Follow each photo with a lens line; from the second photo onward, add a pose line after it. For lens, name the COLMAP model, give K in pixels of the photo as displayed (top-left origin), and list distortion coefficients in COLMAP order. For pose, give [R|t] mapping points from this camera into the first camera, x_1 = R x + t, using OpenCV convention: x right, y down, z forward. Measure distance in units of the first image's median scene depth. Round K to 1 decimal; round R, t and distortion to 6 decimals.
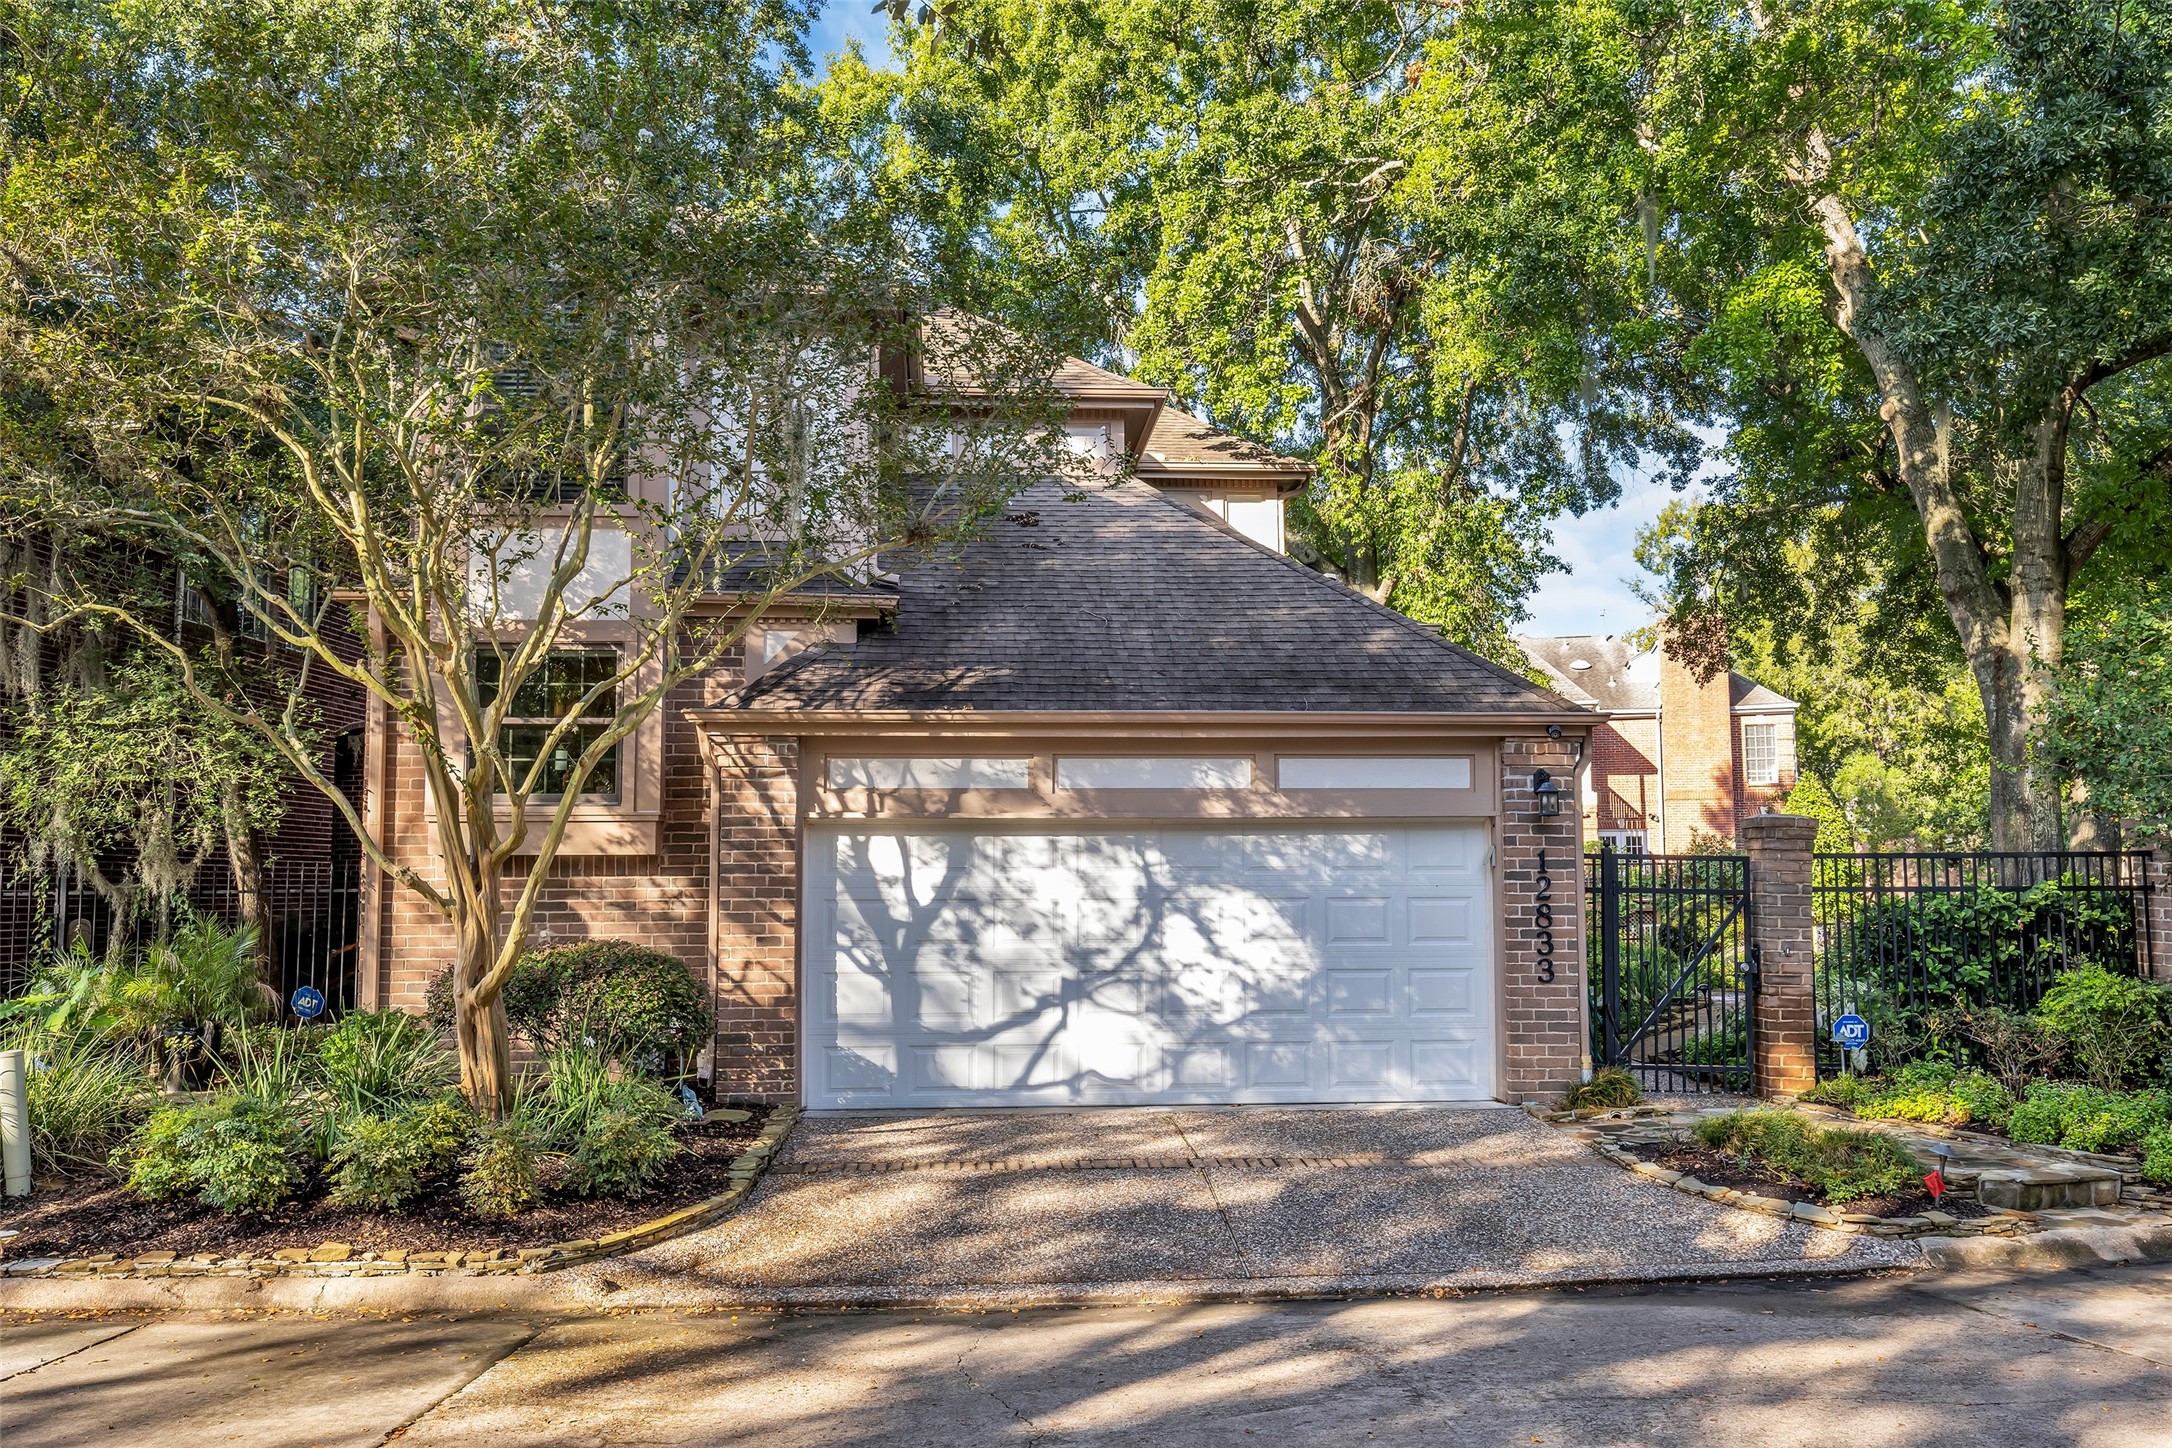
lens RADIAL K [[1802.3, 0, 1091.8], [0, 1802.3, 713.0], [0, 0, 1]] dist [-0.030214, 0.068049]
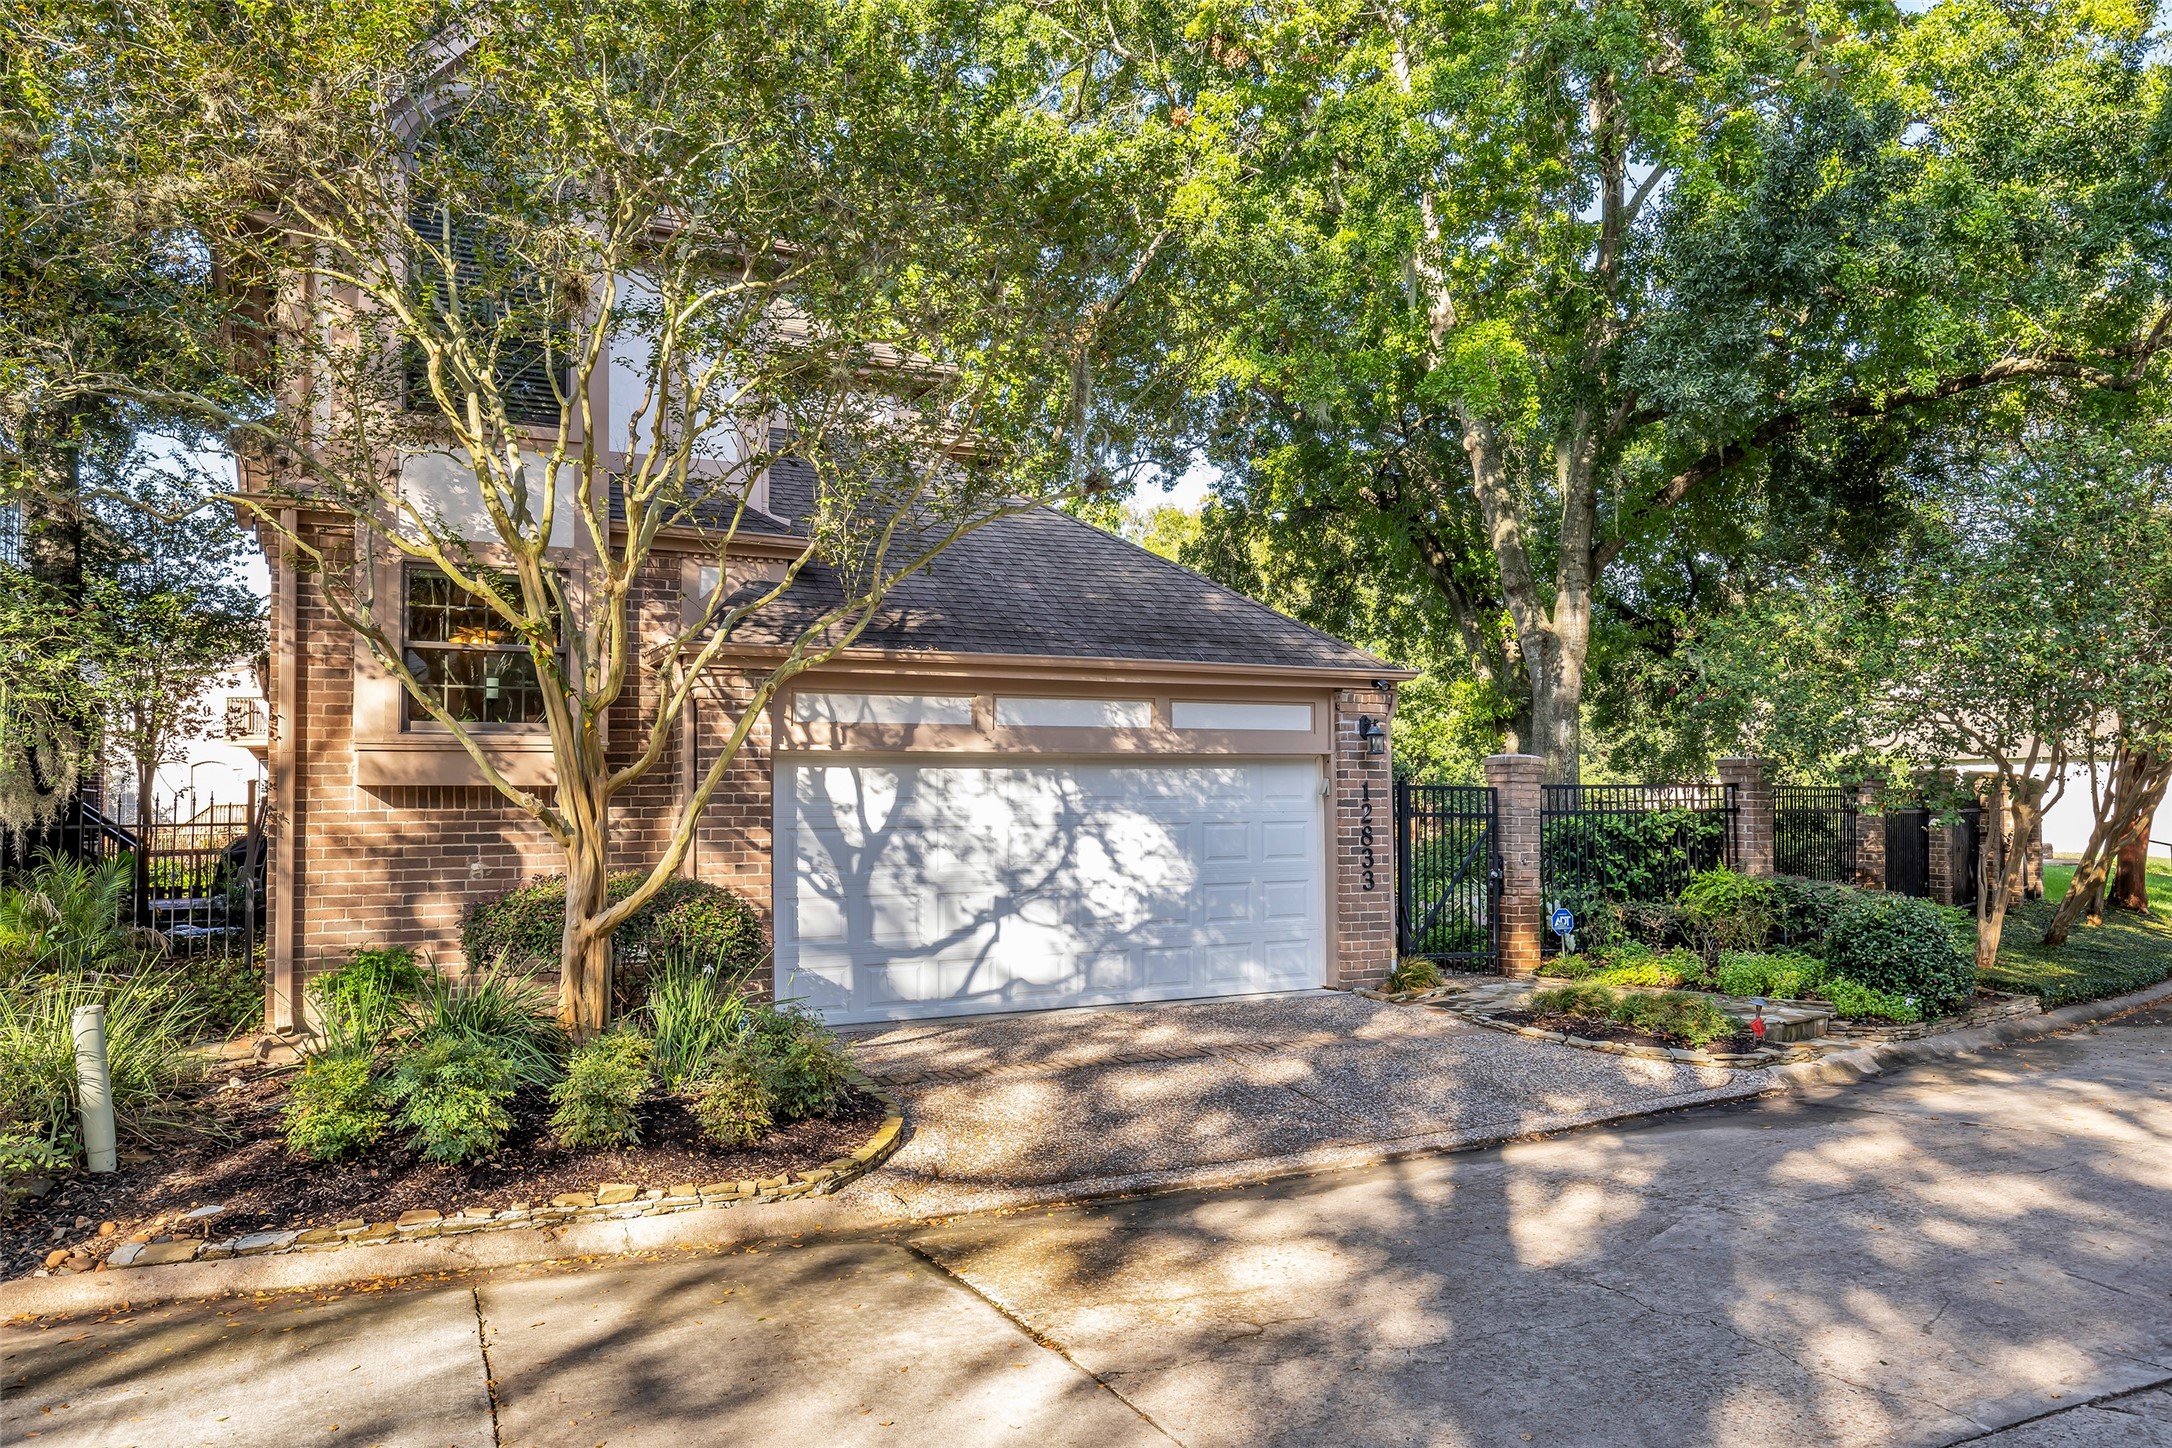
lens RADIAL K [[1577.7, 0, 1086.2], [0, 1577.7, 723.5], [0, 0, 1]] dist [0.010538, -0.006817]
pose [[0.918625, 0.016449, 0.394787, -0.349044], [-0.029579, 0.999192, 0.027196, 0.013370], [-0.394021, -0.036661, 0.918370, 0.091363]]
